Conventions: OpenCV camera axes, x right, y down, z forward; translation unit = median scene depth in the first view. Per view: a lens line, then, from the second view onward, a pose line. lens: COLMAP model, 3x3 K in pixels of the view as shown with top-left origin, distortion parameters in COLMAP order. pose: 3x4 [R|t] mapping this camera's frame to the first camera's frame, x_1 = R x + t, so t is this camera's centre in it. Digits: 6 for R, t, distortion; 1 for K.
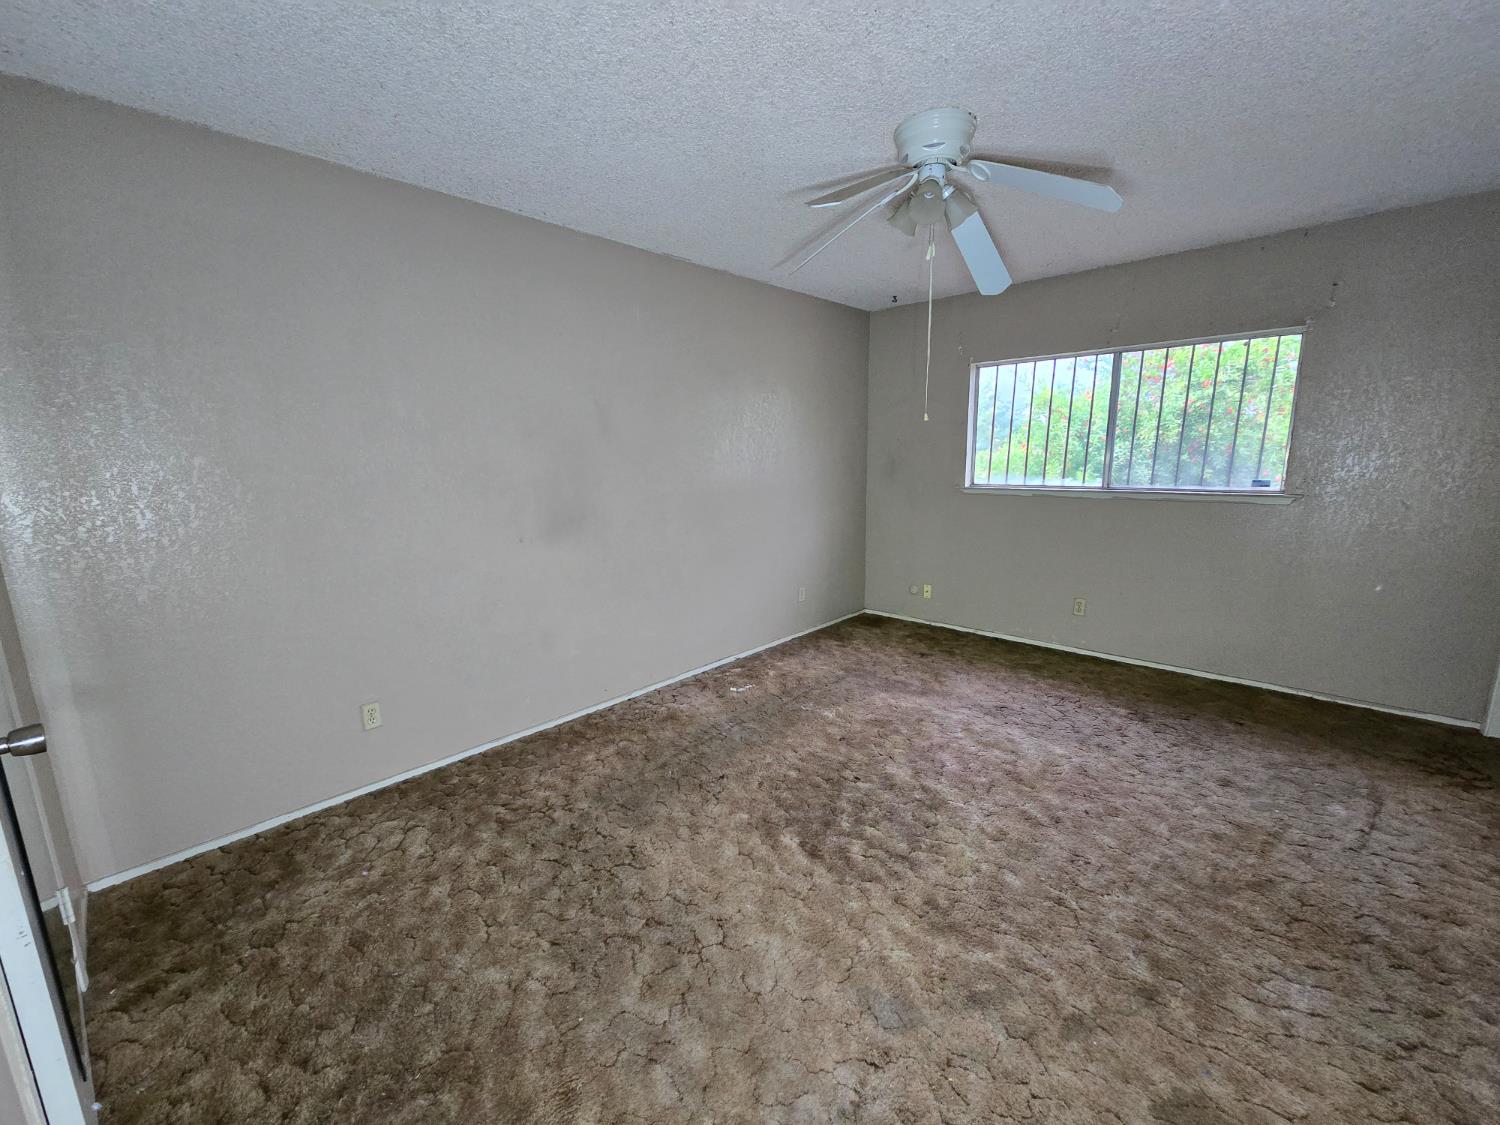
lens RADIAL K [[605.9, 0, 750.0], [0, 605.9, 562.5], [0, 0, 1]] dist [-0.001206, 0.000057]
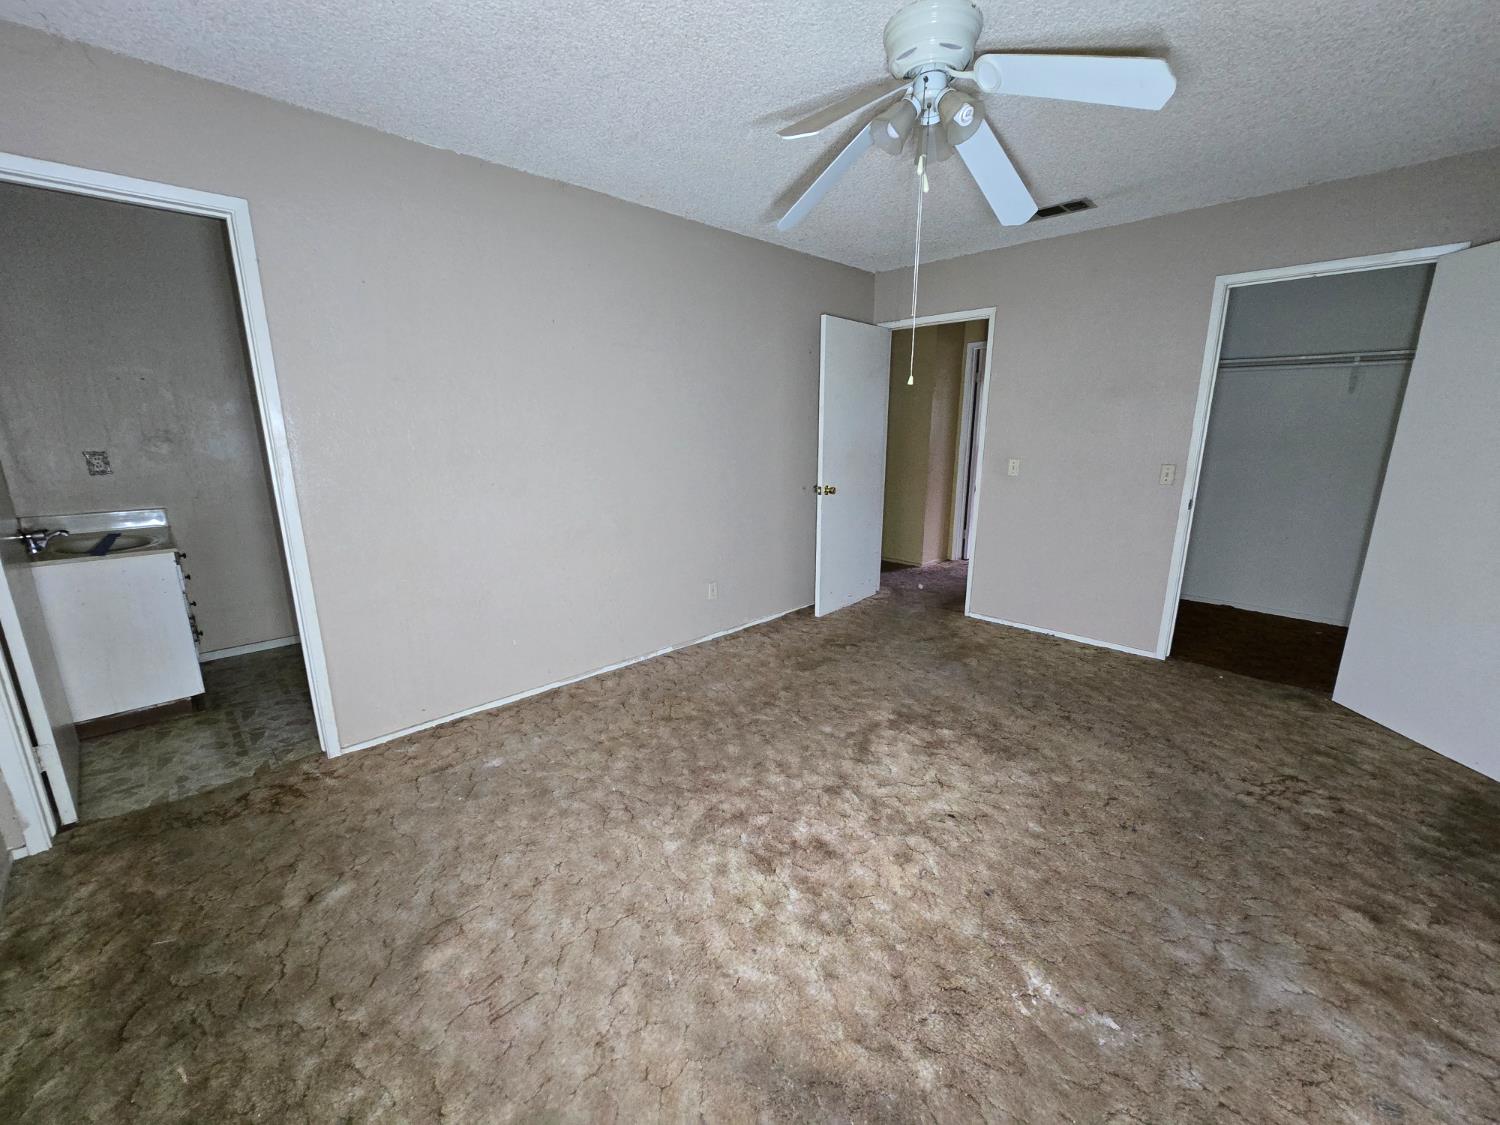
lens RADIAL K [[605.9, 0, 750.0], [0, 605.9, 562.5], [0, 0, 1]] dist [-0.001206, 0.000057]
pose [[-0.998927, 0.007934, 0.045632, 0.442647], [0.025351, 0.918201, 0.395302, -0.320498], [-0.038763, 0.396034, -0.917417, 1.750438]]
